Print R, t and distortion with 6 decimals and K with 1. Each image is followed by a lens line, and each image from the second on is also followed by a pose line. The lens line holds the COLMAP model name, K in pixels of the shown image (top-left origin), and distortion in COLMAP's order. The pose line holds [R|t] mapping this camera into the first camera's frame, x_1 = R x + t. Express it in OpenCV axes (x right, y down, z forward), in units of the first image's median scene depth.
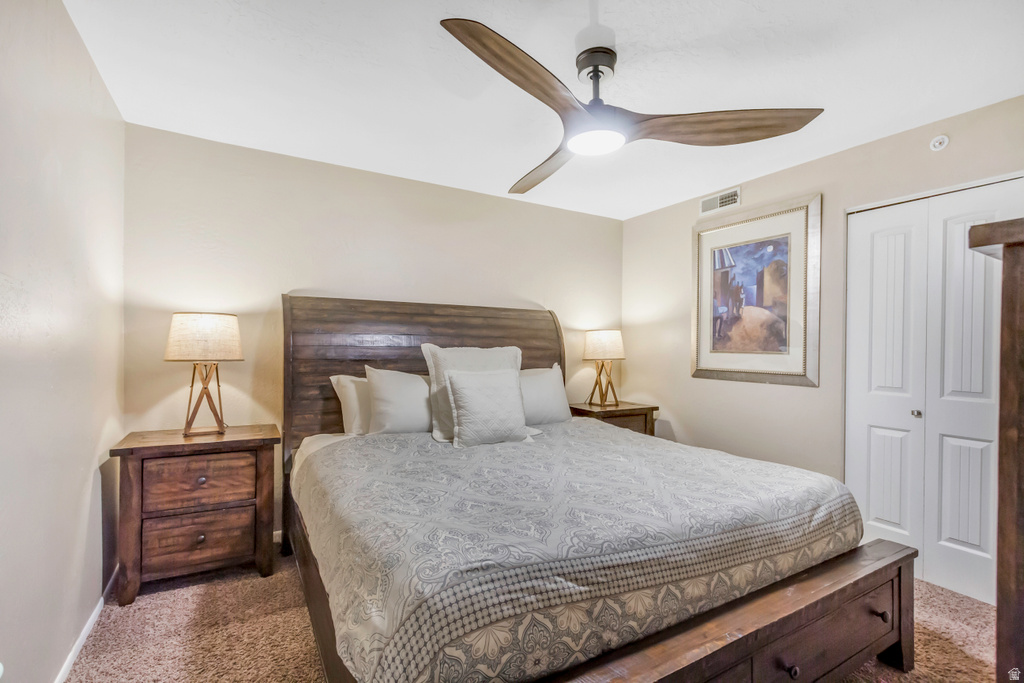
lens RADIAL K [[467.2, 0, 505.4], [0, 467.2, 350.3], [0, 0, 1]] dist [0.008435, -0.003432]
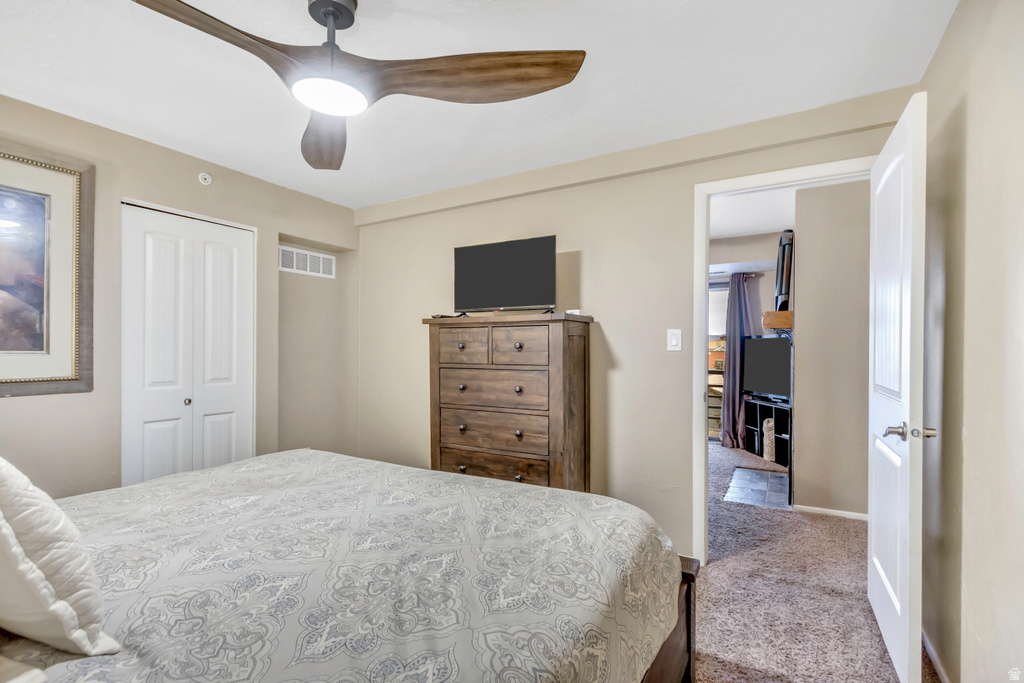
lens RADIAL K [[467.2, 0, 512.7], [0, 467.2, 346.0], [0, 0, 1]] dist [0.008435, -0.003432]
pose [[-0.500316, -0.007750, 0.865808, -0.705966], [0.001129, 0.999953, 0.009603, -0.017069], [-0.865842, 0.005782, -0.500284, 1.190589]]
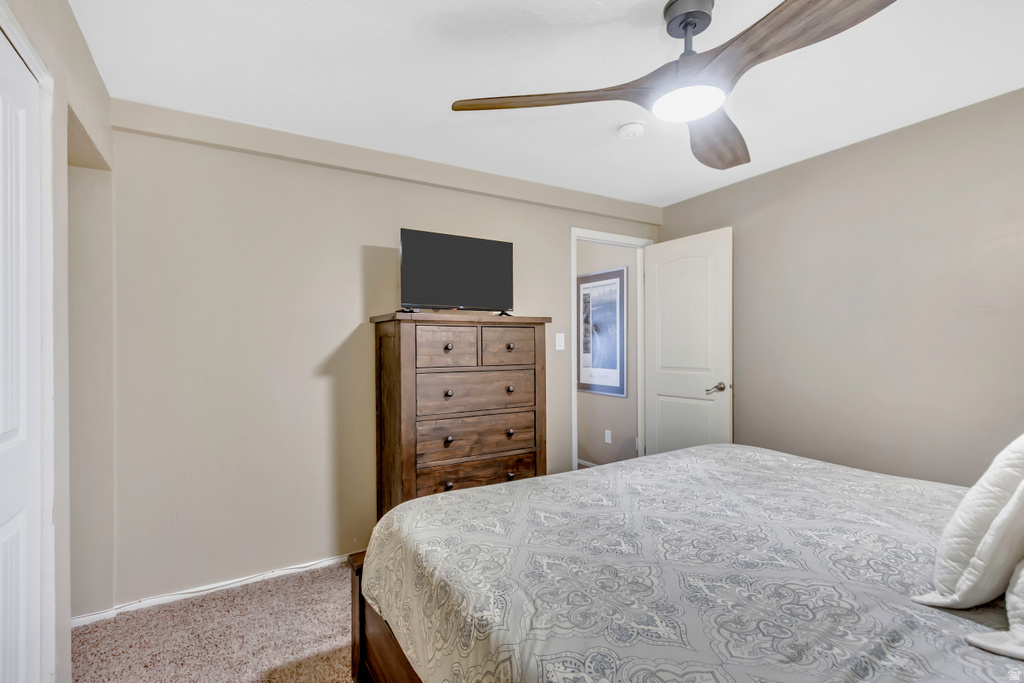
lens RADIAL K [[467.2, 0, 518.3], [0, 467.2, 346.9], [0, 0, 1]] dist [0.008435, -0.003432]
pose [[-0.999743, -0.003760, -0.022342, 0.105751], [-0.003849, 0.999985, 0.003930, -0.011120], [0.022326, 0.004015, -0.999743, 1.668807]]
